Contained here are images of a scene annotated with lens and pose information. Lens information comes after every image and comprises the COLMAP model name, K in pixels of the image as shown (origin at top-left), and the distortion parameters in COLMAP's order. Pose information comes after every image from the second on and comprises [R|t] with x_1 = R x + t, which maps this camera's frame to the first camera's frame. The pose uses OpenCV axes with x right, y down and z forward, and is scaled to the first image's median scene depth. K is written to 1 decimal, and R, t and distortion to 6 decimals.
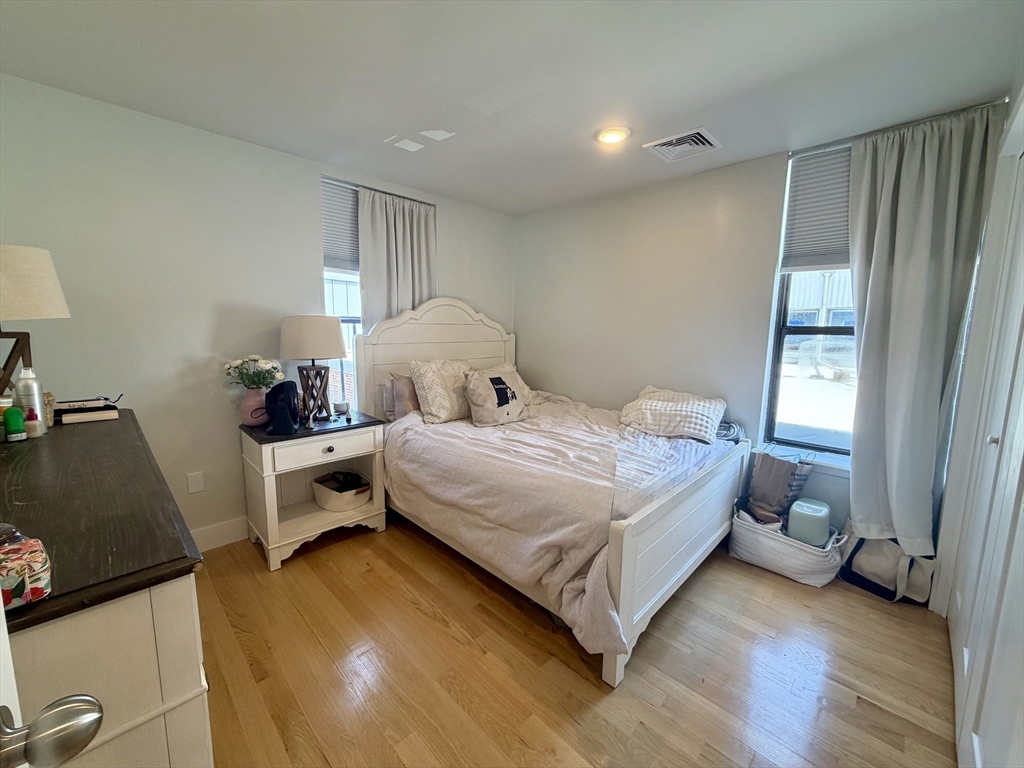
lens RADIAL K [[406.7, 0, 507.2], [0, 406.7, 383.3], [0, 0, 1]] dist [-0.001776, -0.000594]
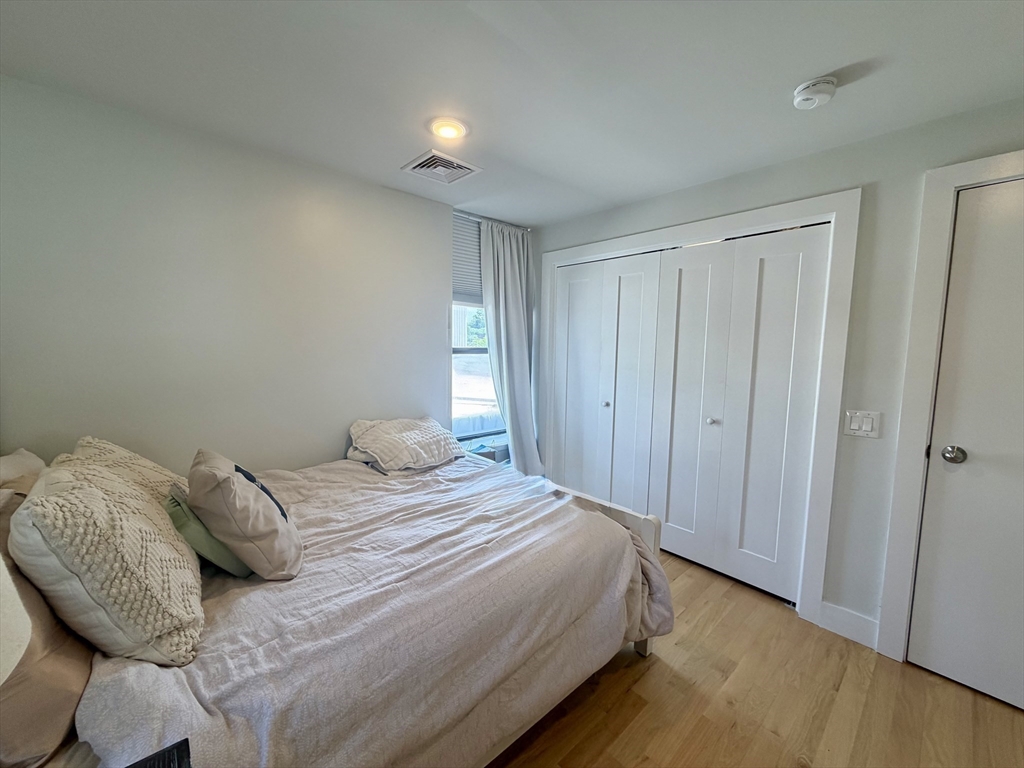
lens RADIAL K [[406.7, 0, 507.2], [0, 406.7, 383.3], [0, 0, 1]] dist [-0.001776, -0.000594]
pose [[0.055329, -0.114170, 0.991919, -0.612217], [0.121789, 0.986795, 0.106787, -0.164302], [-0.991013, 0.114897, 0.068503, 0.859693]]
